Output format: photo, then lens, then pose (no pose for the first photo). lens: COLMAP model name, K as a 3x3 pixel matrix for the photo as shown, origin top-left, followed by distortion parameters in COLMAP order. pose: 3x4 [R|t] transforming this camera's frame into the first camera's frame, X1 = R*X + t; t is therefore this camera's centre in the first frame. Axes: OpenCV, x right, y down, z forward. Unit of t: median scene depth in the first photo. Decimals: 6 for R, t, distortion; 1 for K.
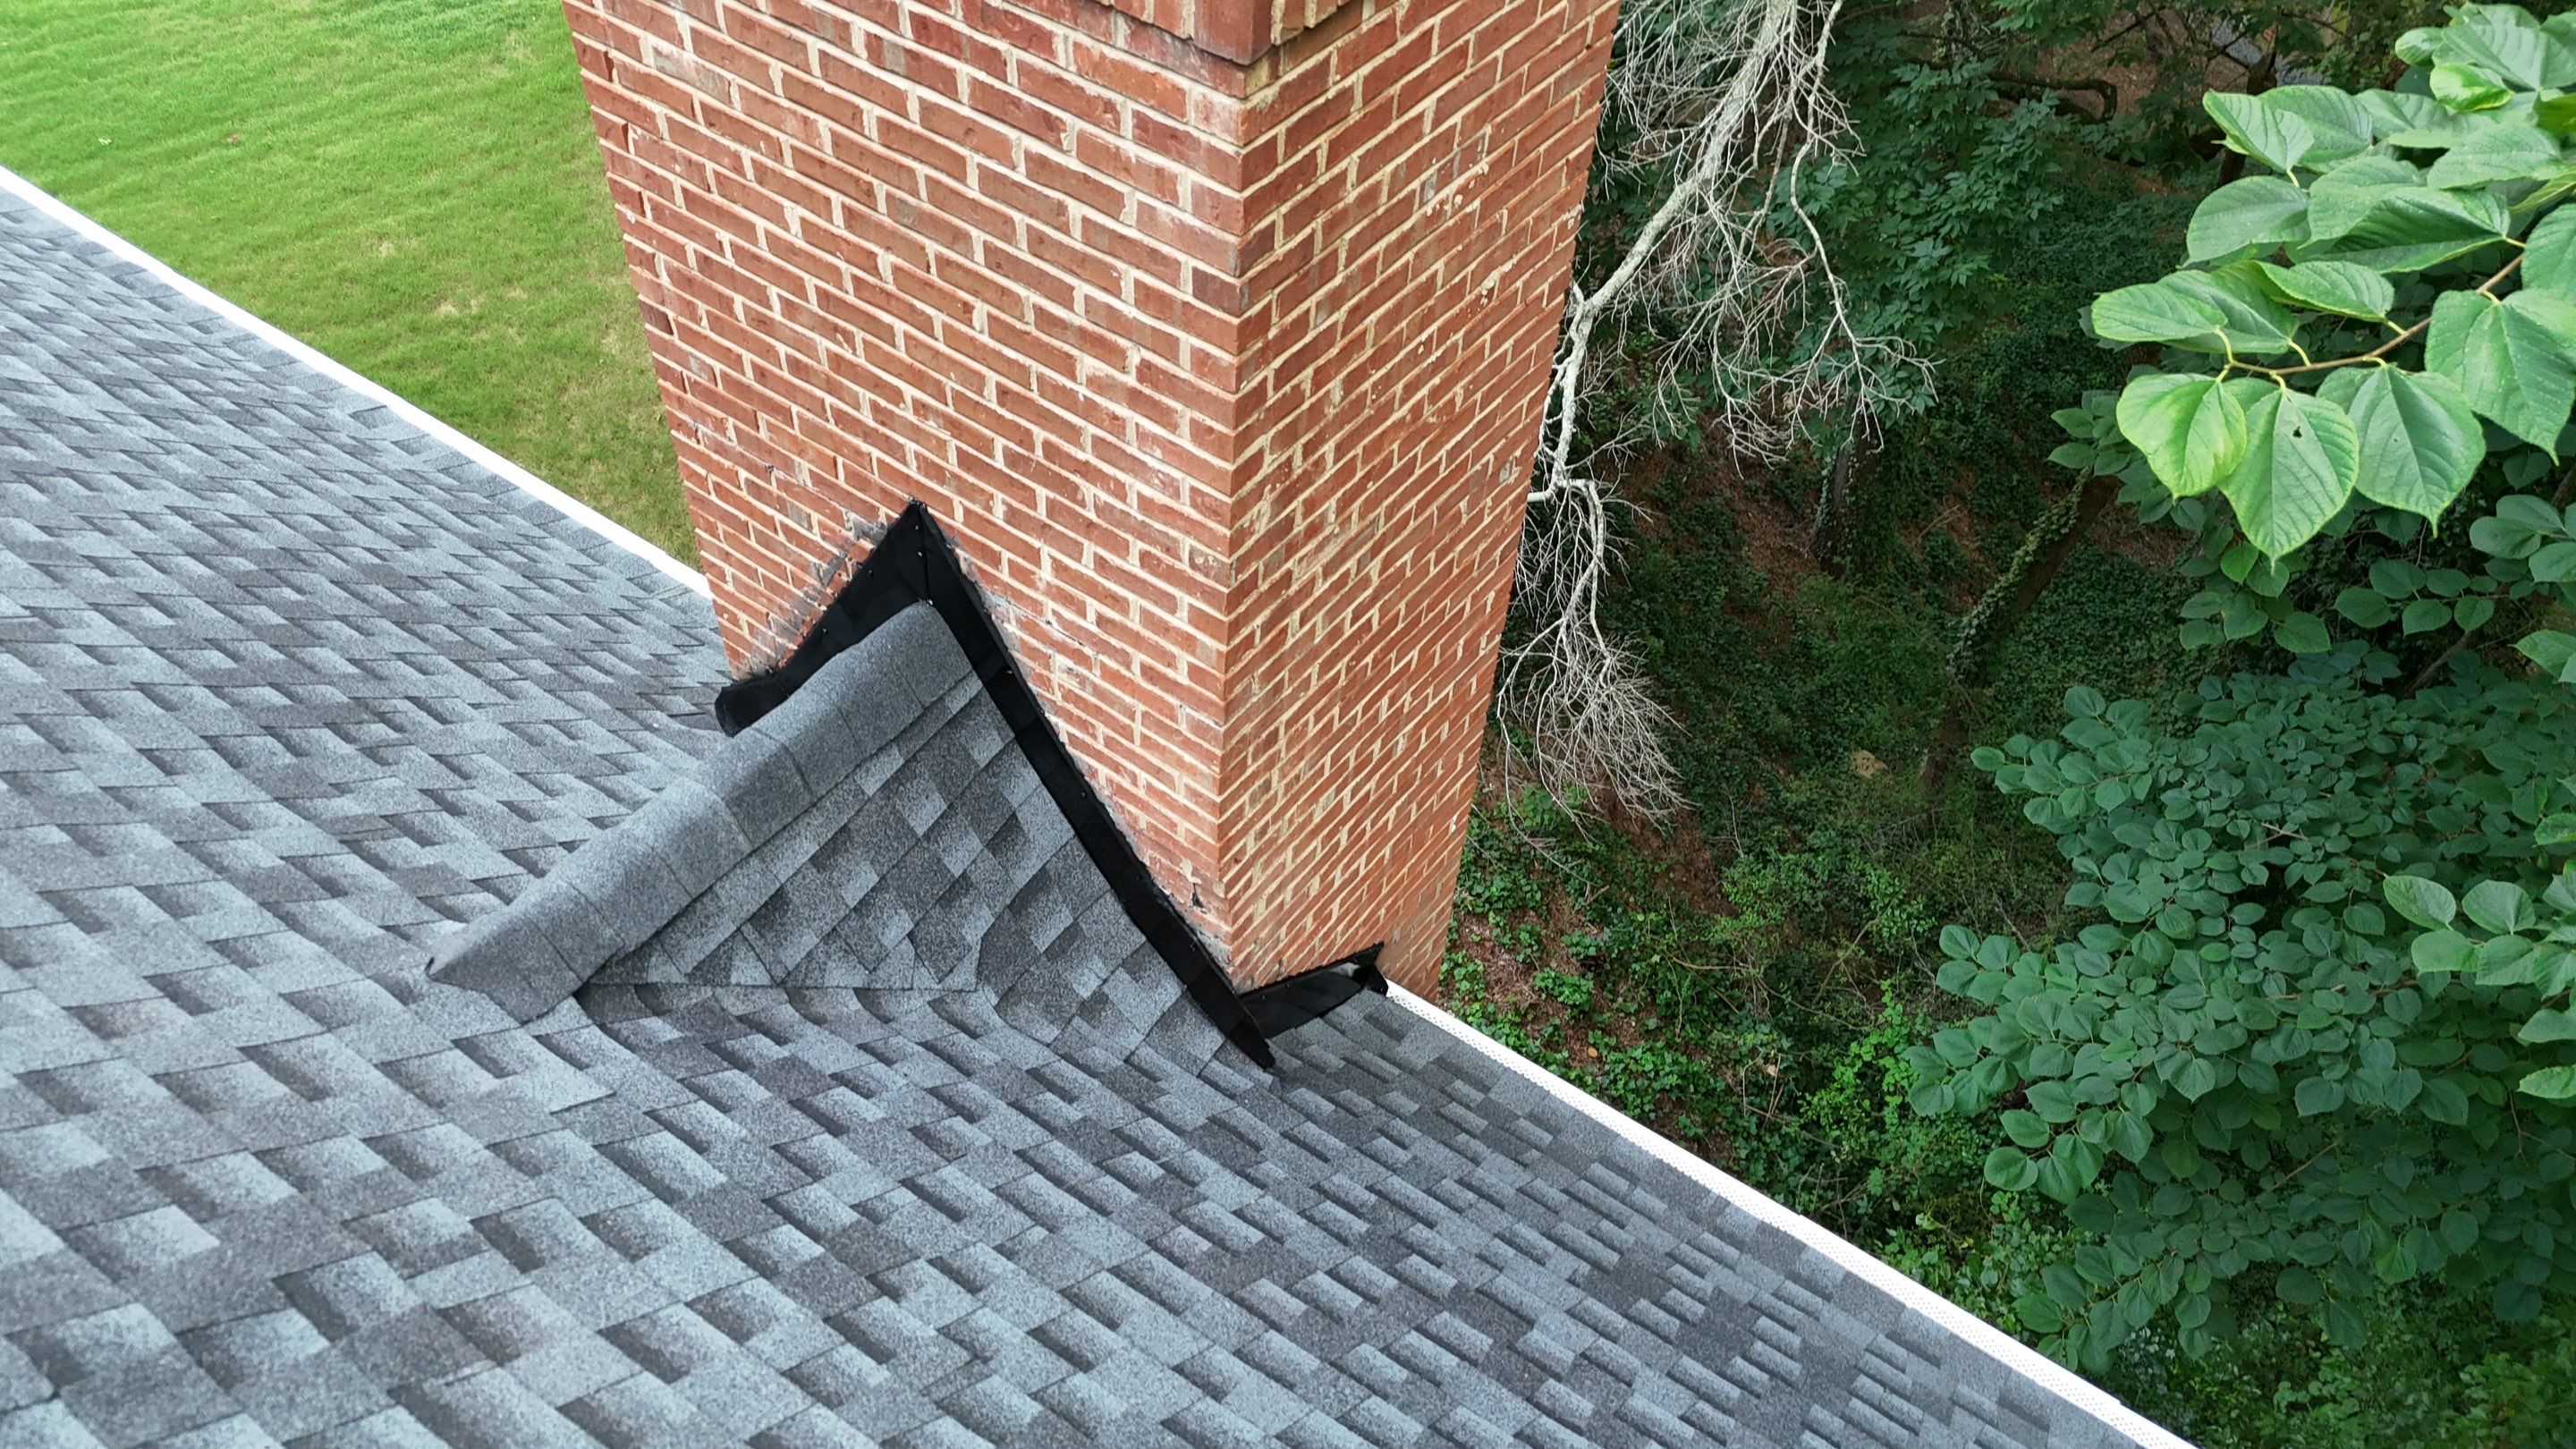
lens RADIAL K [[1900.2, 0, 1297.8], [0, 1900.2, 732.1], [0, 0, 1]] dist [0.074689, -0.076985]
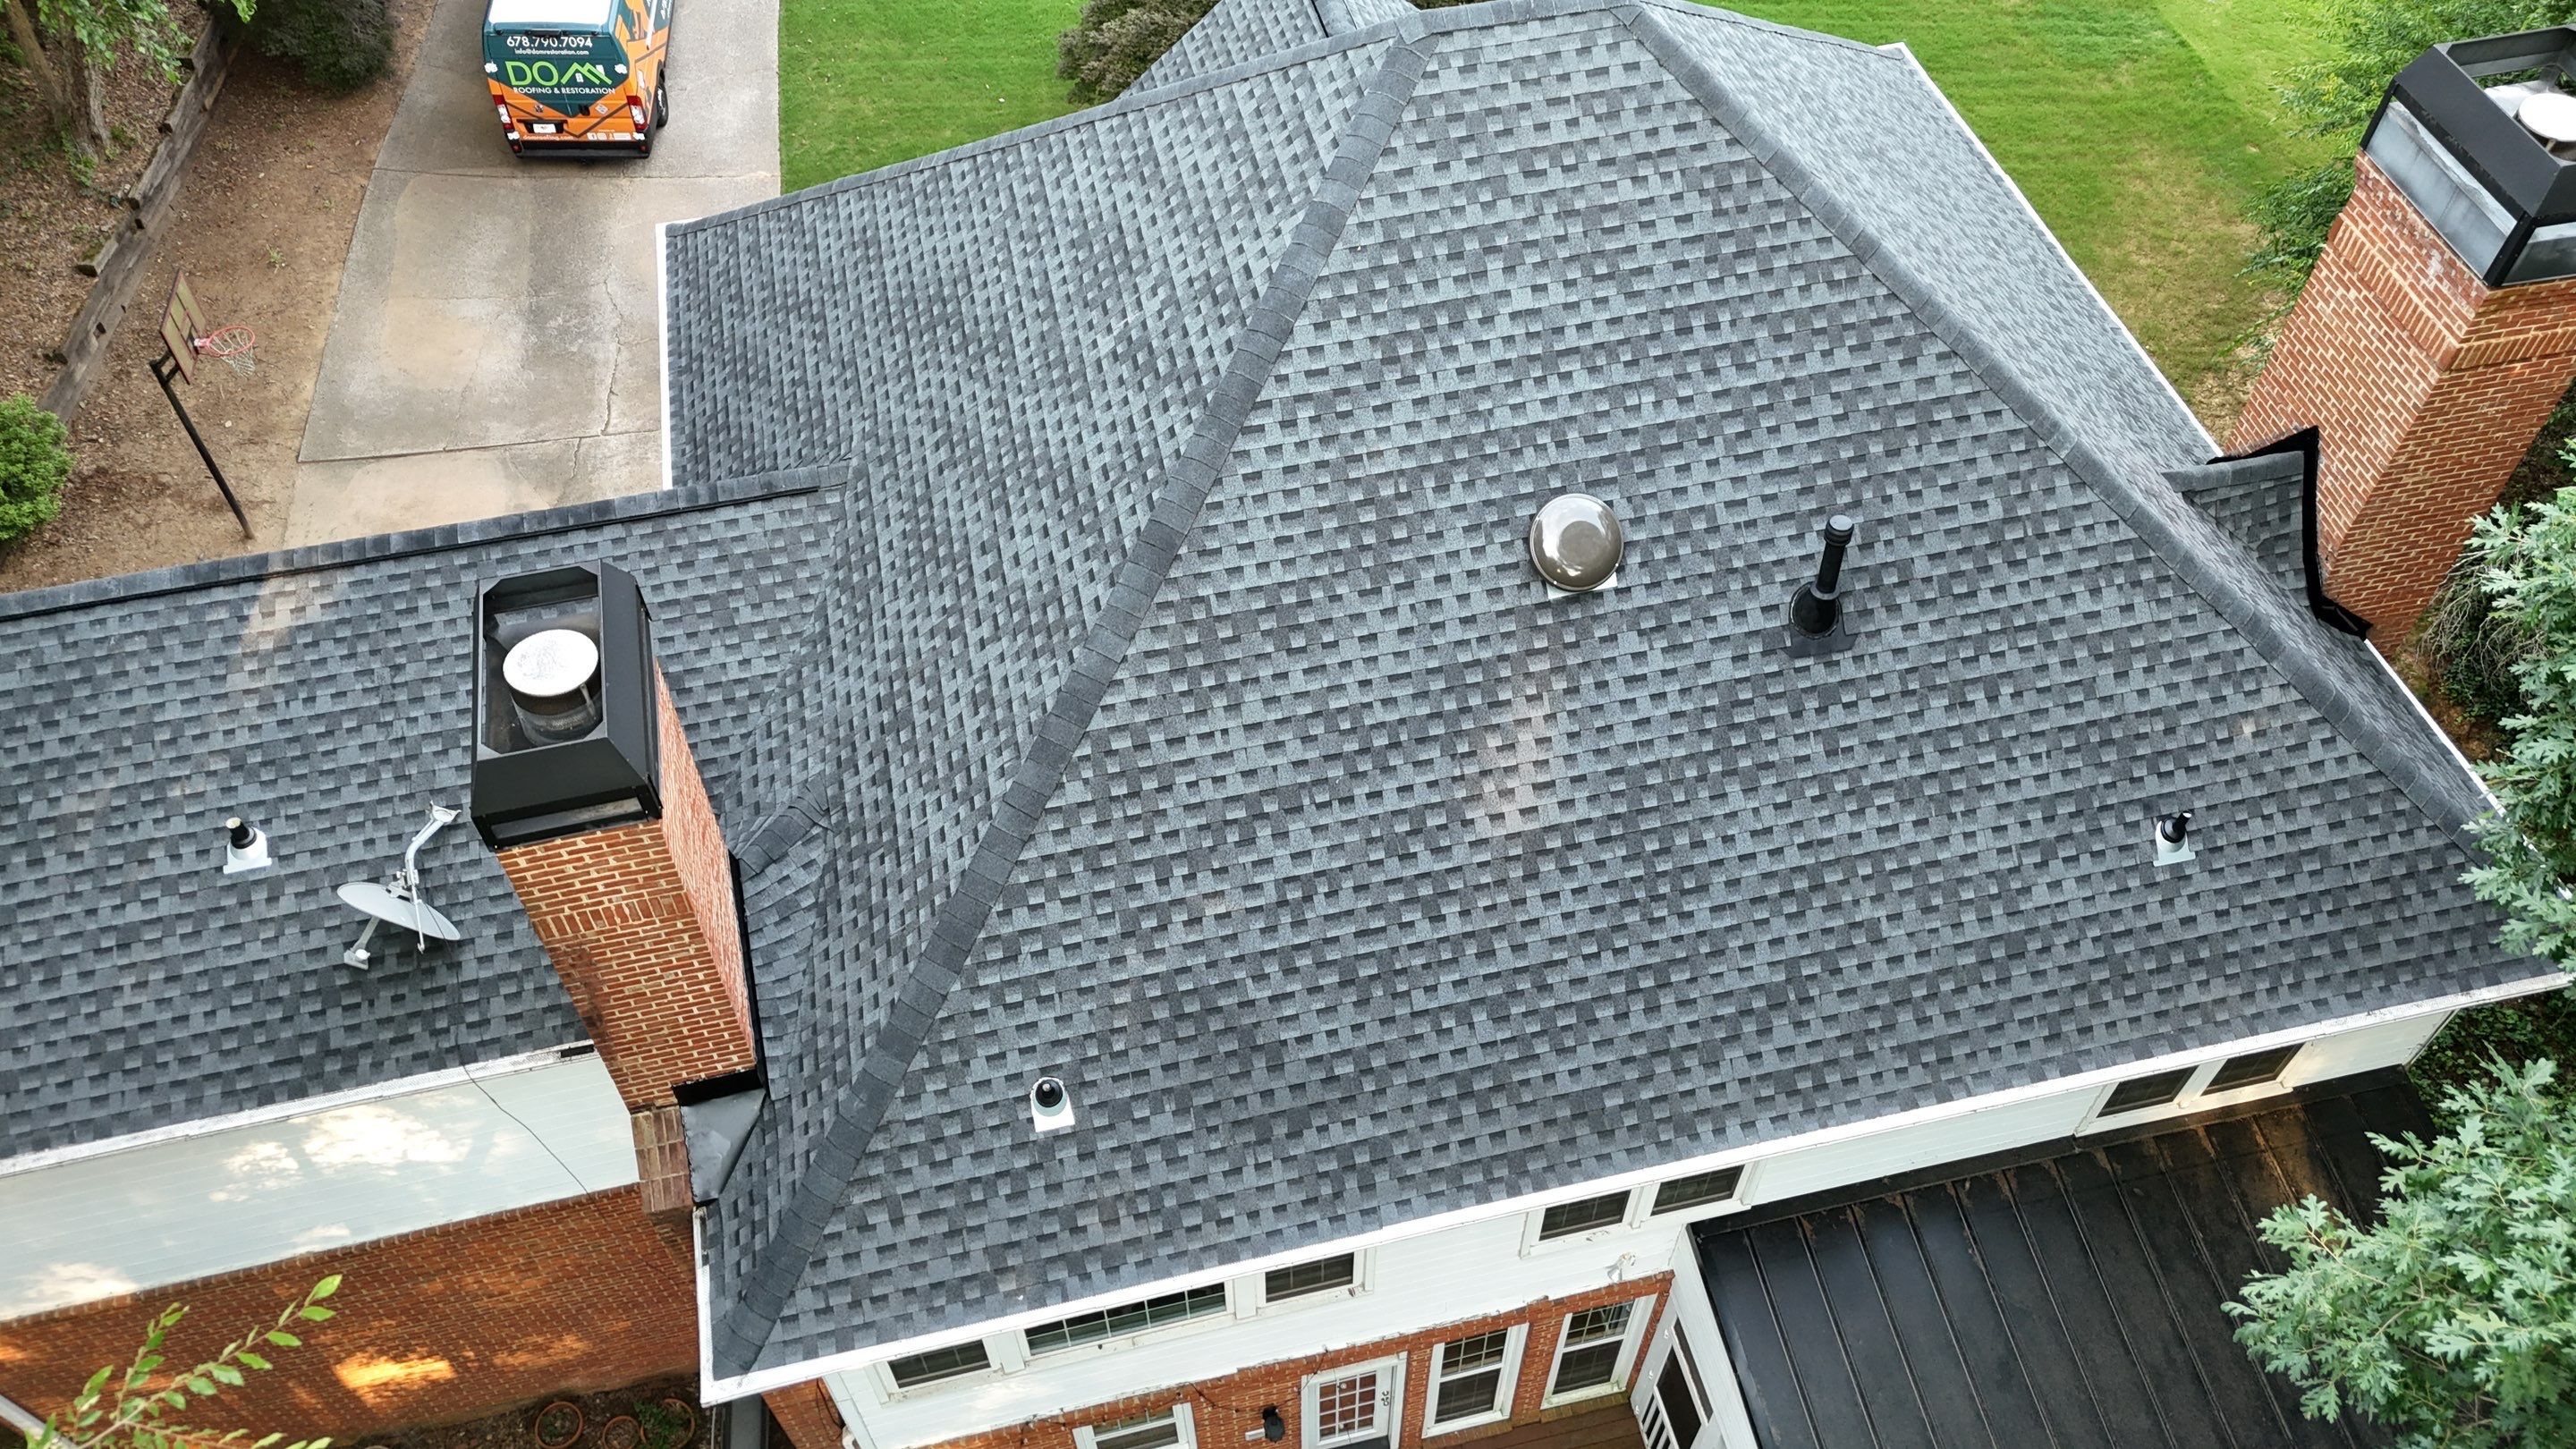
lens RADIAL K [[1900.2, 0, 1309.0], [0, 1900.2, 747.8], [0, 0, 1]] dist [0.074689, -0.076985]
pose [[0.736830, 0.491607, -0.464116, 0.422914], [-0.464065, 0.866988, 0.181592, 0.668081], [0.491655, 0.081578, 0.866960, -3.278365]]
